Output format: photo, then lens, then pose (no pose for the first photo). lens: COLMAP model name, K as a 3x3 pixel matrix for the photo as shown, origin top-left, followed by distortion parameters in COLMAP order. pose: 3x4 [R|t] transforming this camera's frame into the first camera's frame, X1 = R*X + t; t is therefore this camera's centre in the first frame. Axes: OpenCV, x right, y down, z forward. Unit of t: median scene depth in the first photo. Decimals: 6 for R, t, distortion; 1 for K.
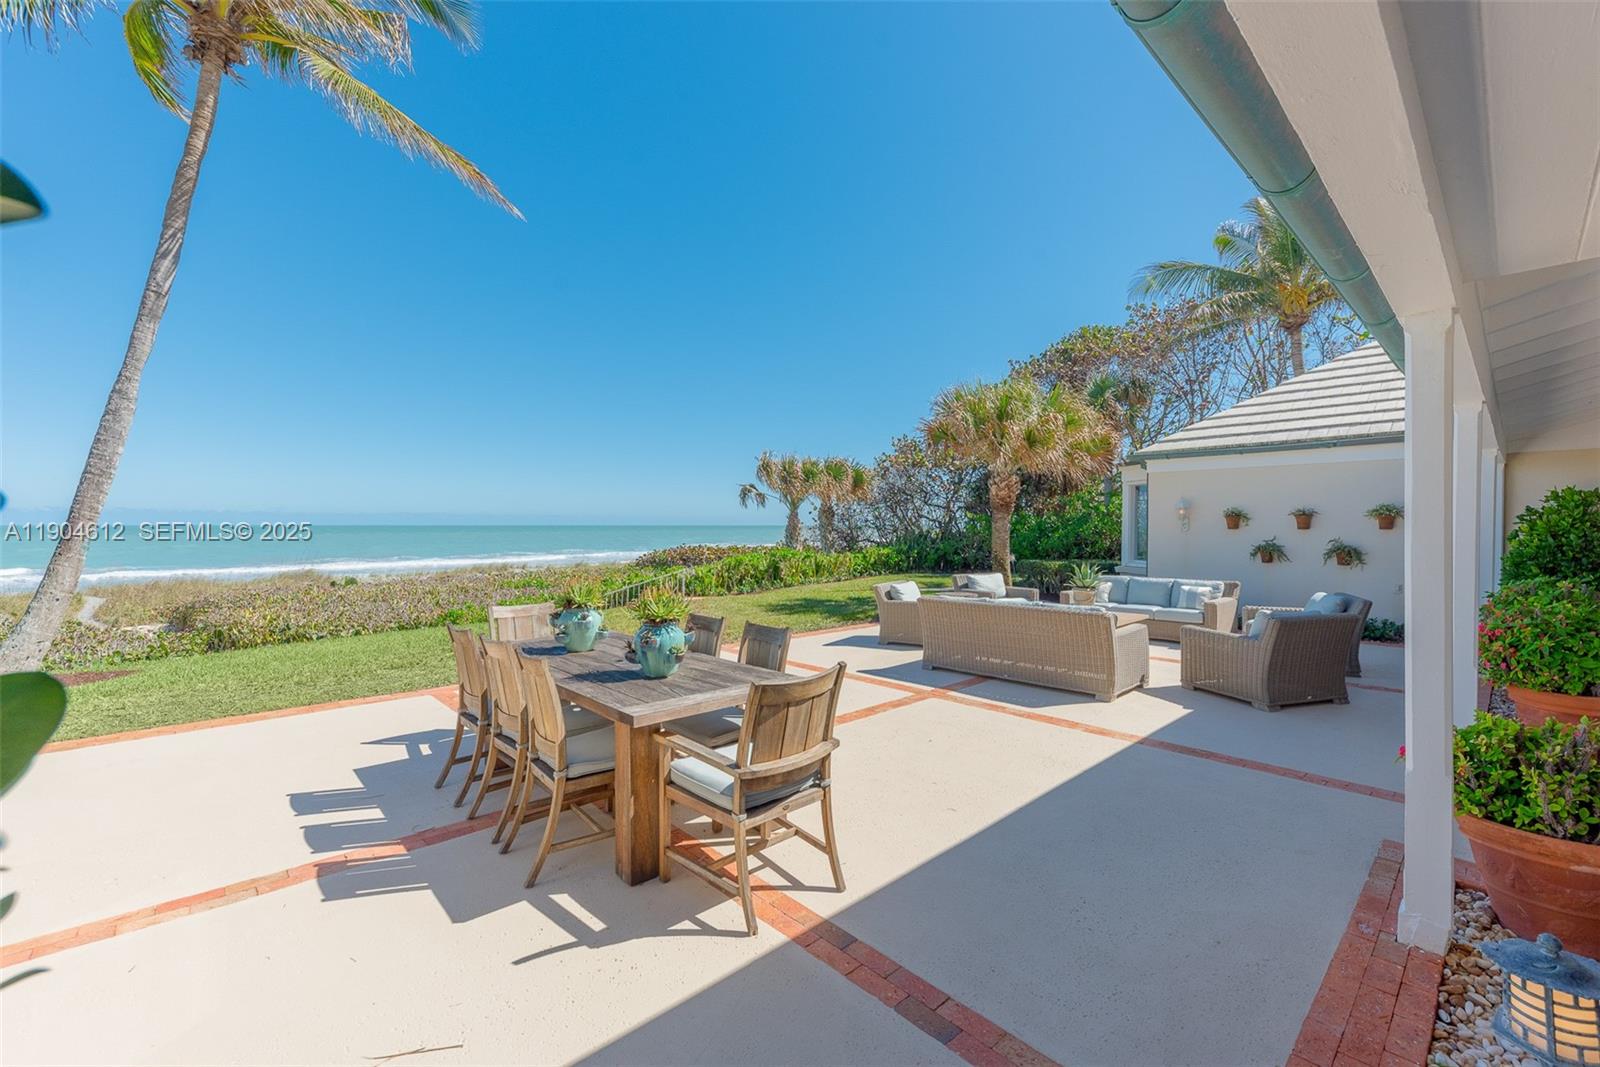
lens RADIAL K [[673.0, 0, 800.0], [0, 673.0, 533.5], [0, 0, 1]] dist [0.000388, -0.000061]
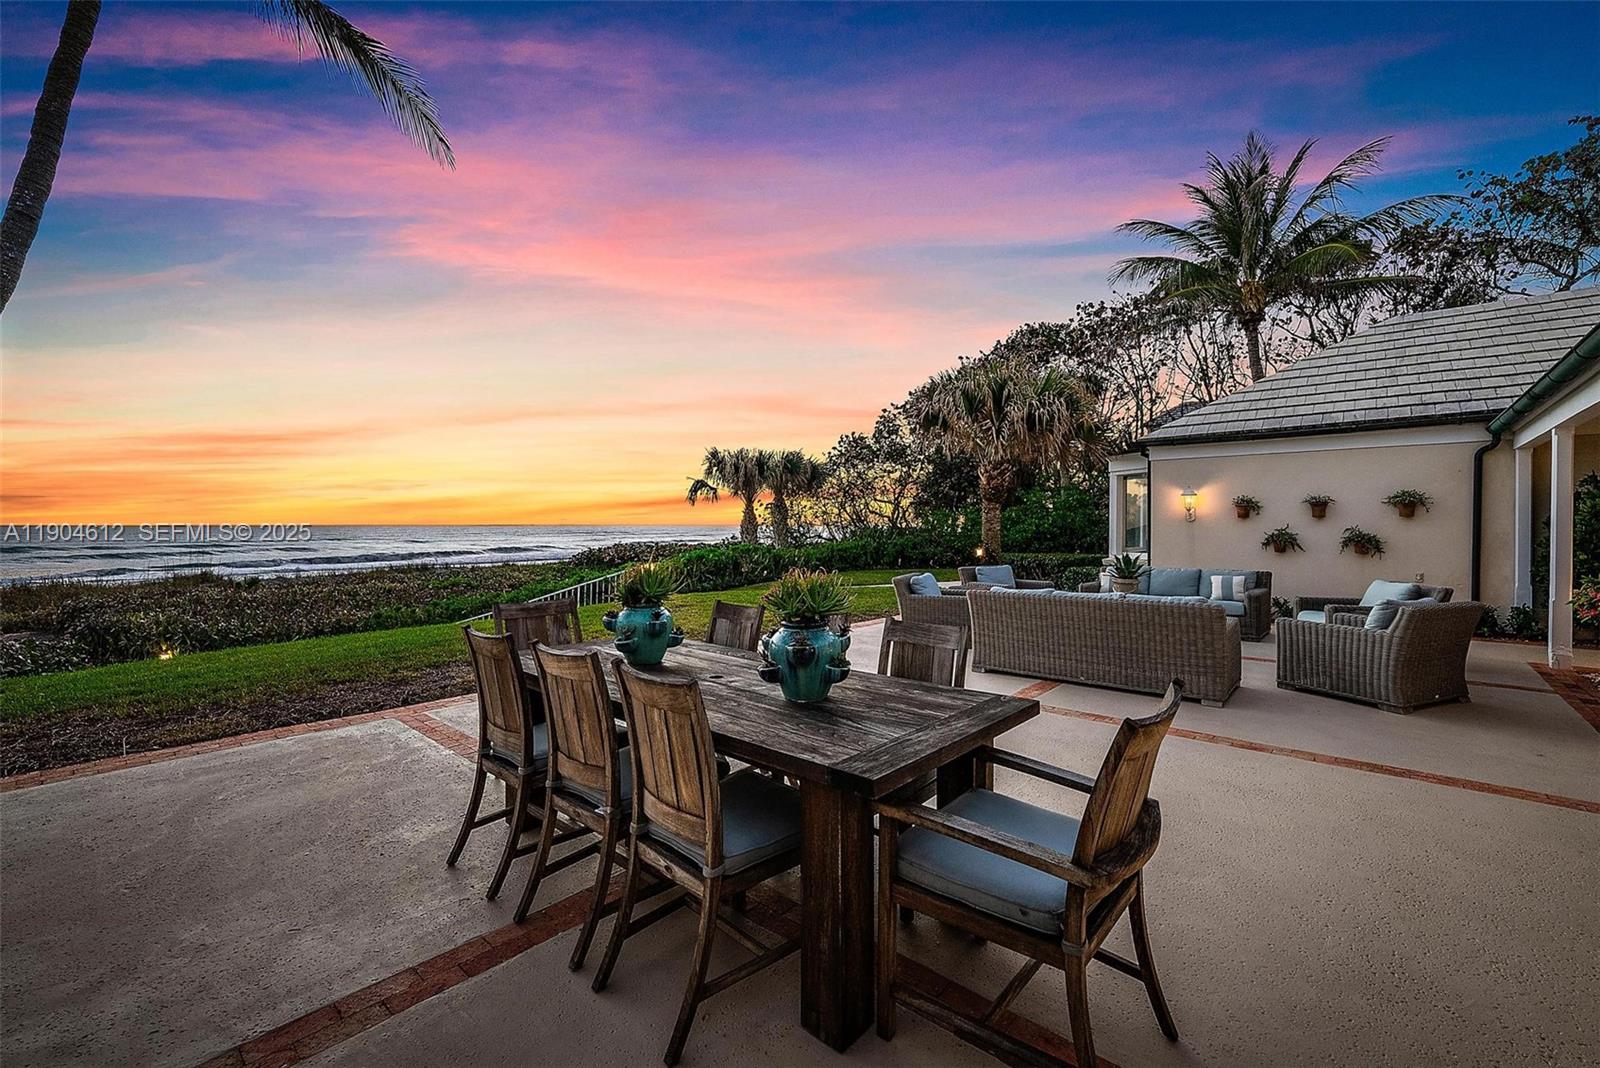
lens RADIAL K [[667.6, 0, 792.6], [0, 667.6, 547.6], [0, 0, 1]] dist [0.014468, 0.000030]
pose [[0.996231, -0.003923, 0.086656, -0.086902], [0.001768, 0.999687, 0.024937, 0.010740], [-0.086727, -0.024690, 0.995926, 0.099166]]
